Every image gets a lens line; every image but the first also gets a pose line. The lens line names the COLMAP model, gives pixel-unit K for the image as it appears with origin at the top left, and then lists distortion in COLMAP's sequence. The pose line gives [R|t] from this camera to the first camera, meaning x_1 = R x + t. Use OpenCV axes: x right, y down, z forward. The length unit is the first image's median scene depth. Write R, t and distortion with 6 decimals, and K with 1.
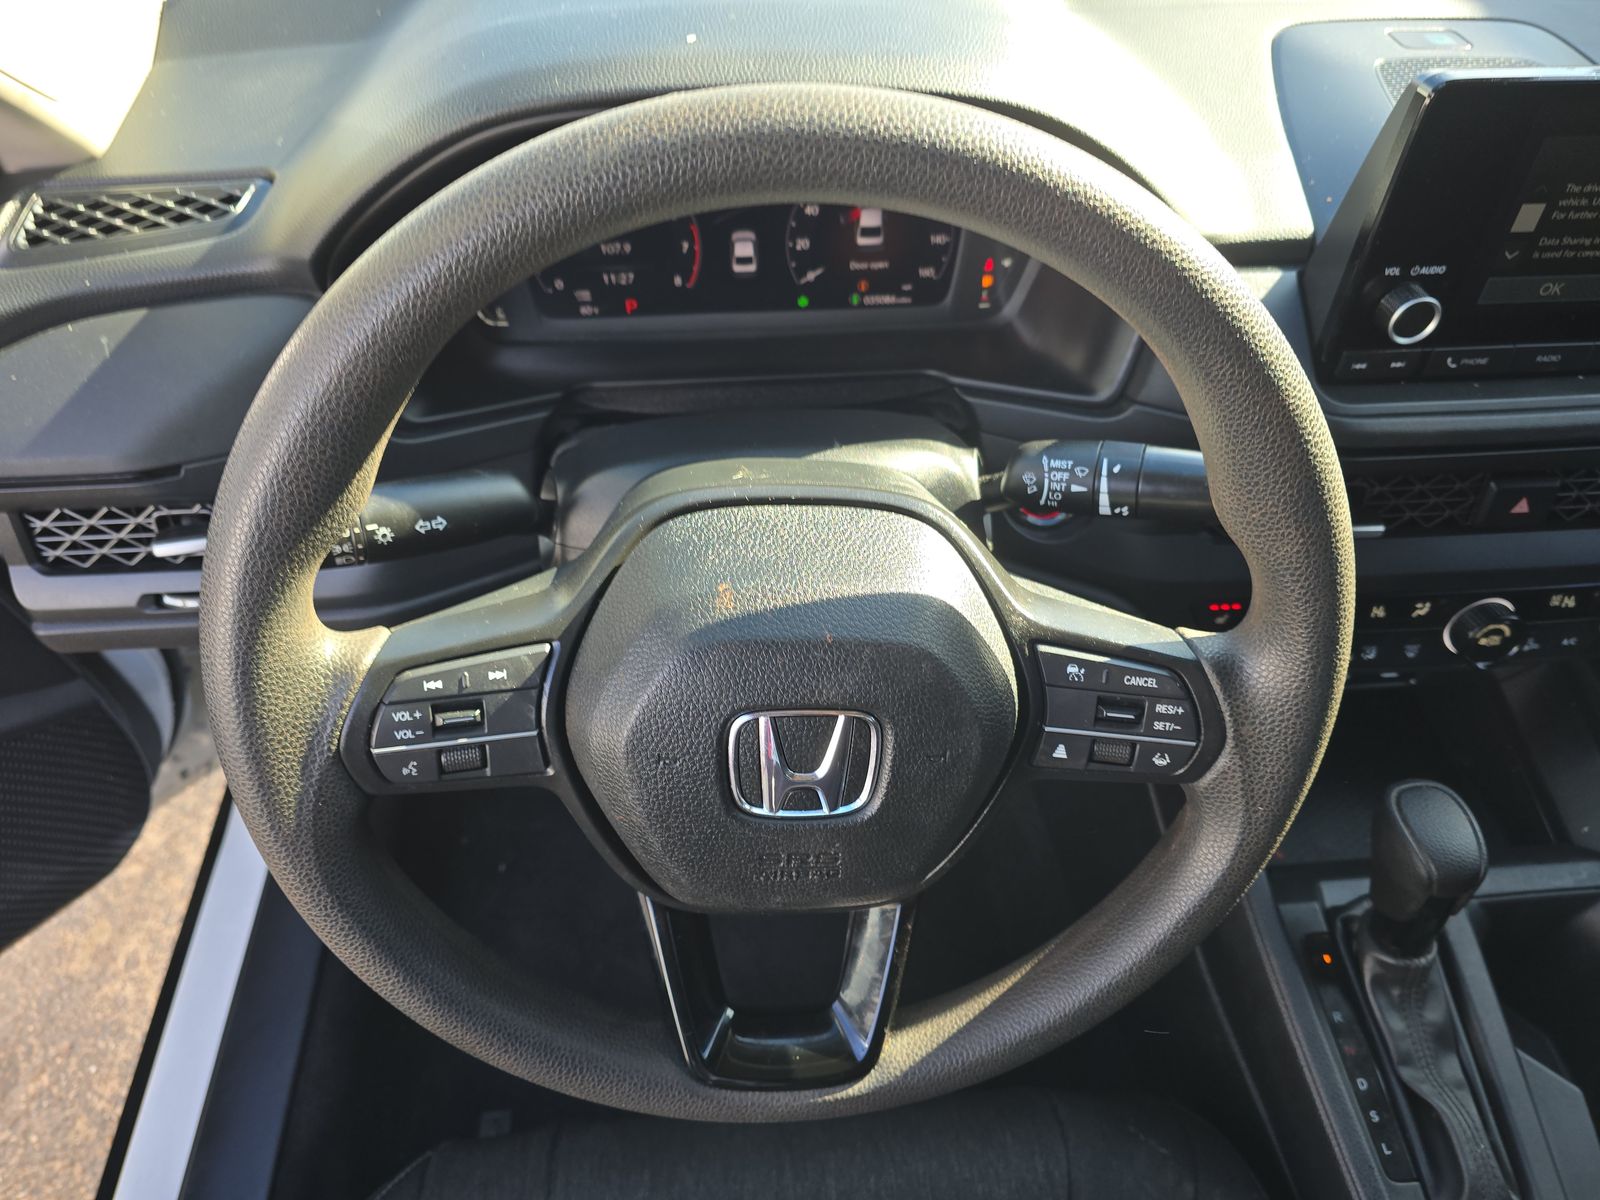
lens RADIAL K [[1075.1, 0, 800.0], [0, 1075.1, 600.0], [0, 0, 1]] dist [0.041218, -0.046019]
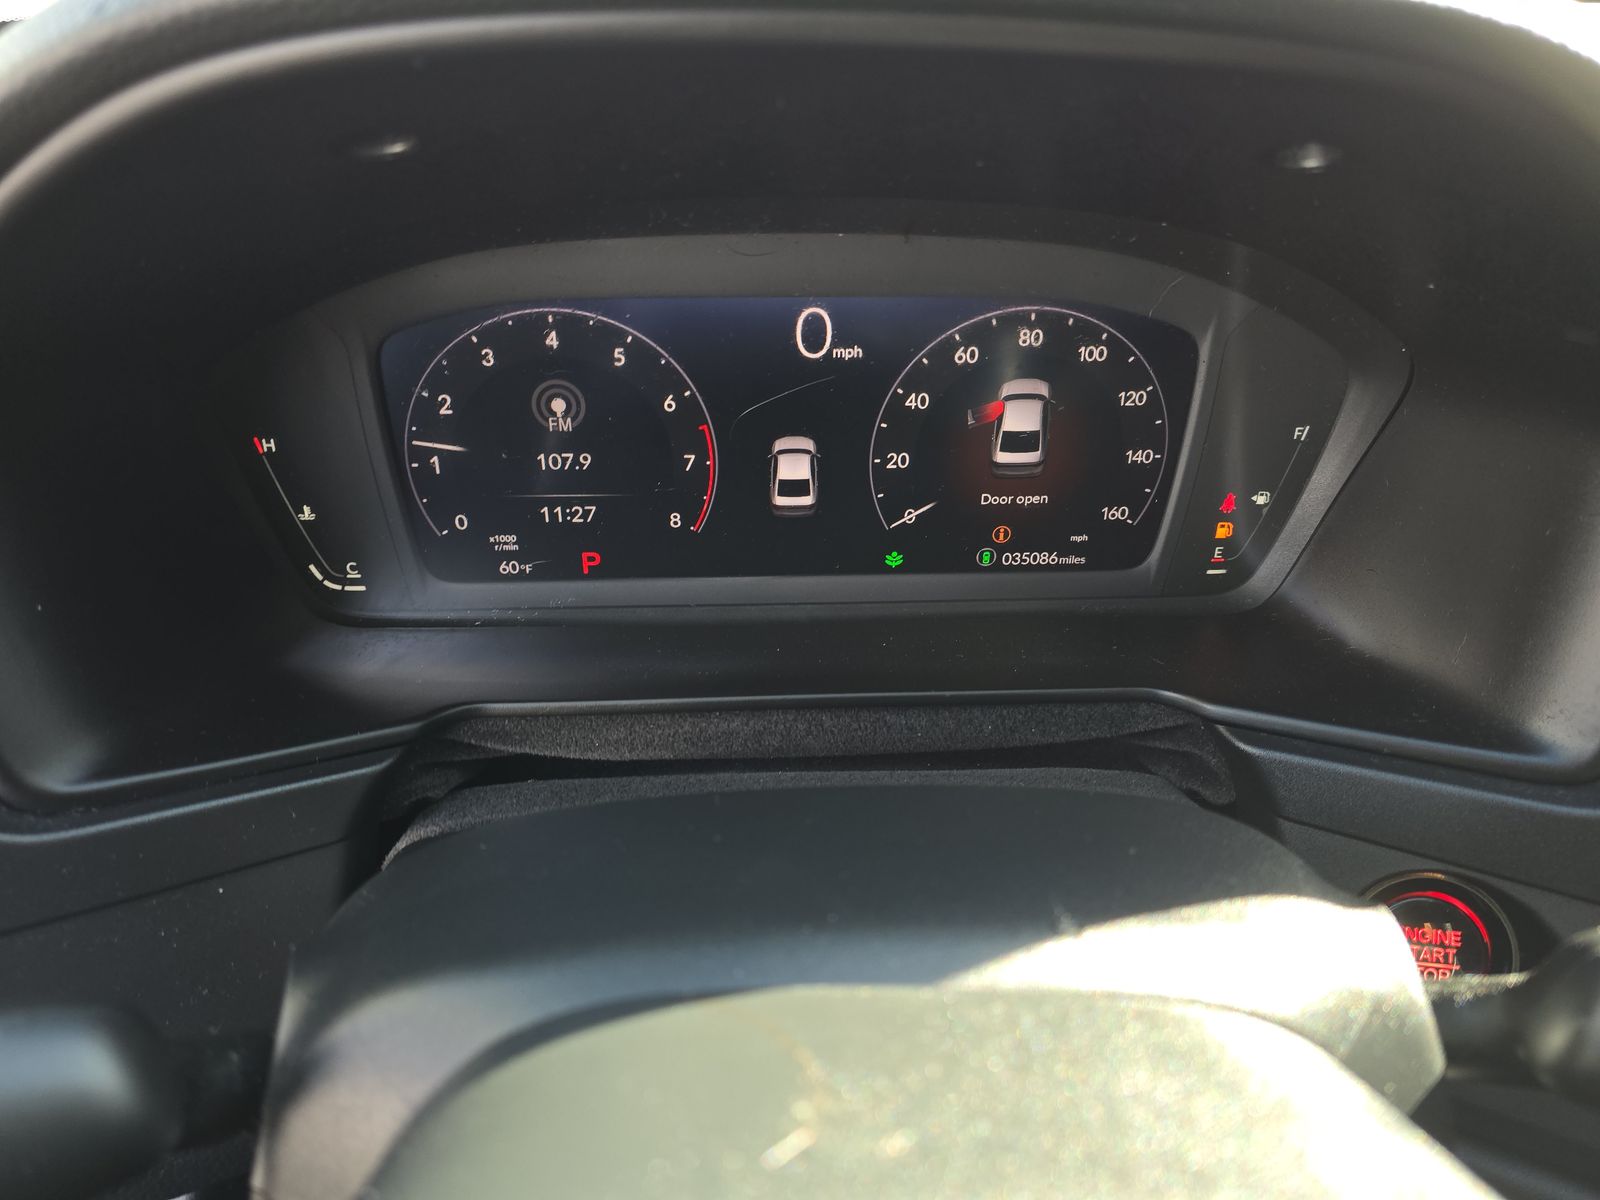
lens RADIAL K [[1075.1, 0, 800.0], [0, 1075.1, 600.0], [0, 0, 1]] dist [0.041218, -0.046019]
pose [[0.999557, 0.016402, -0.024847, -0.036098], [-0.022137, 0.967515, -0.251843, -0.124521], [0.019909, 0.252282, 0.967449, 0.505716]]
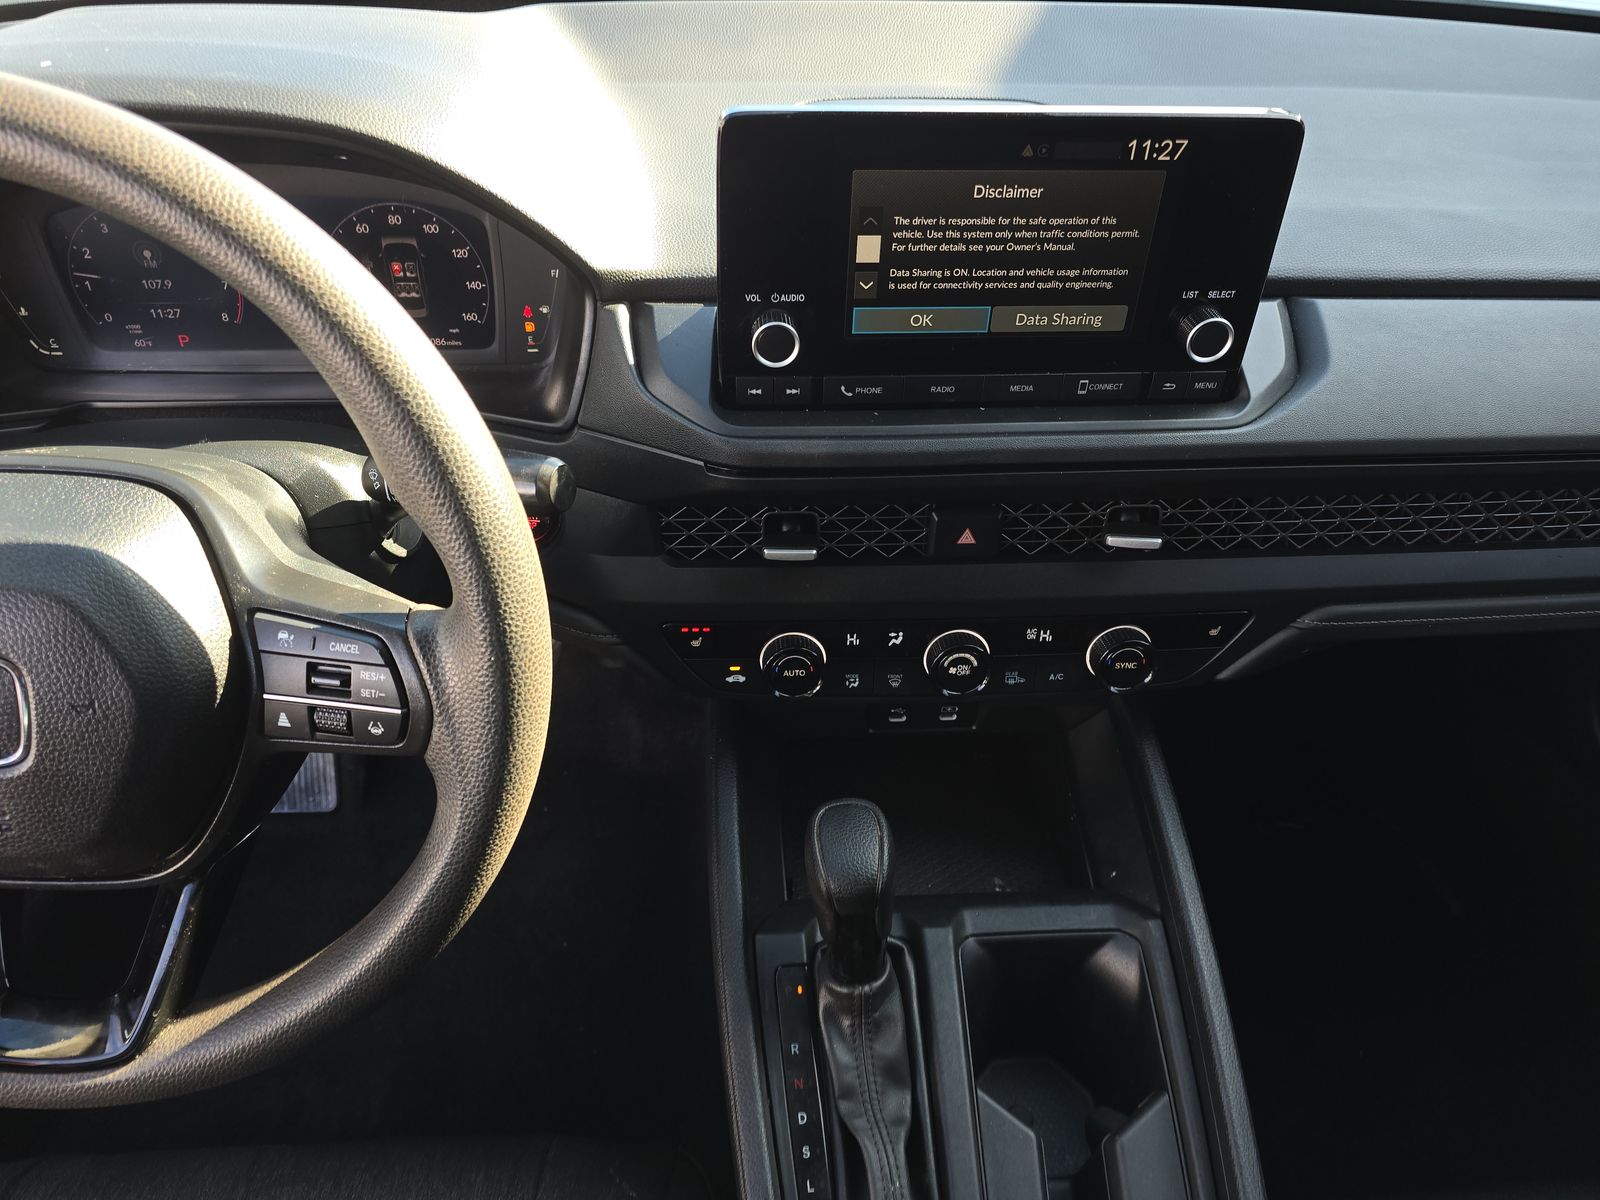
lens RADIAL K [[1058.5, 0, 799.7], [0, 1058.5, 604.8], [0, 0, 1]] dist [0.048397, -0.045293]
pose [[0.999638, 0.022999, -0.013995, 0.504455], [-0.024363, 0.993993, -0.106698, 0.087556], [0.011457, 0.107001, 0.994193, -0.003377]]
